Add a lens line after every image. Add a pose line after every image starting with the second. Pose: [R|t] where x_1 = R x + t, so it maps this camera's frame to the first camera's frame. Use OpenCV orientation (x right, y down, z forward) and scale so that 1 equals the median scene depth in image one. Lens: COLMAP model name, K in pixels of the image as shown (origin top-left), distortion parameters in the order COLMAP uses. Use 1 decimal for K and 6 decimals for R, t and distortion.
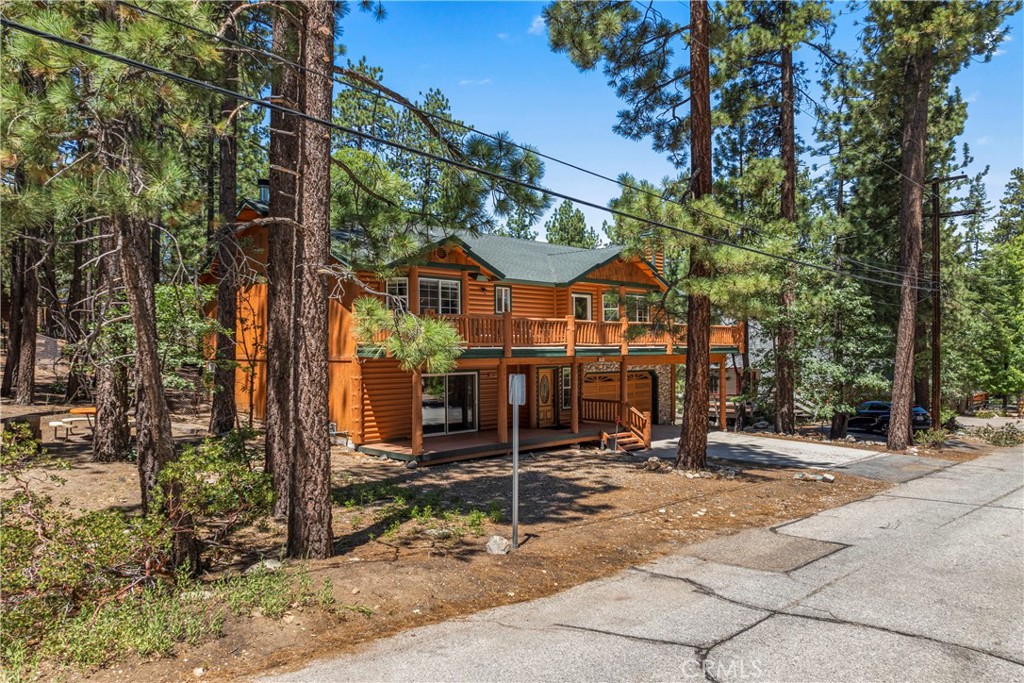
lens RADIAL K [[721.6, 0, 512.0], [0, 721.6, 341.5], [0, 0, 1]] dist [0.007391, 0.000336]
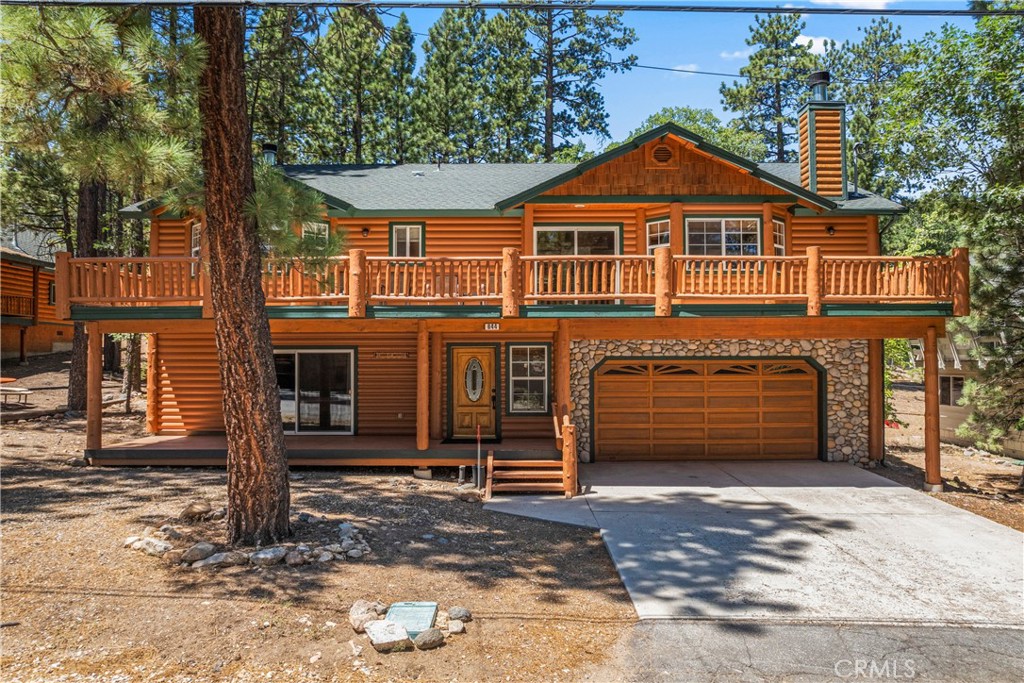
lens RADIAL K [[705.3, 0, 514.6], [0, 705.3, 339.1], [0, 0, 1]] dist [-0.016491, -0.003017]
pose [[0.694779, -0.020058, -0.718943, 0.522167], [0.006328, 0.999743, -0.021777, 0.045568], [0.719195, 0.010581, 0.694727, 0.609442]]
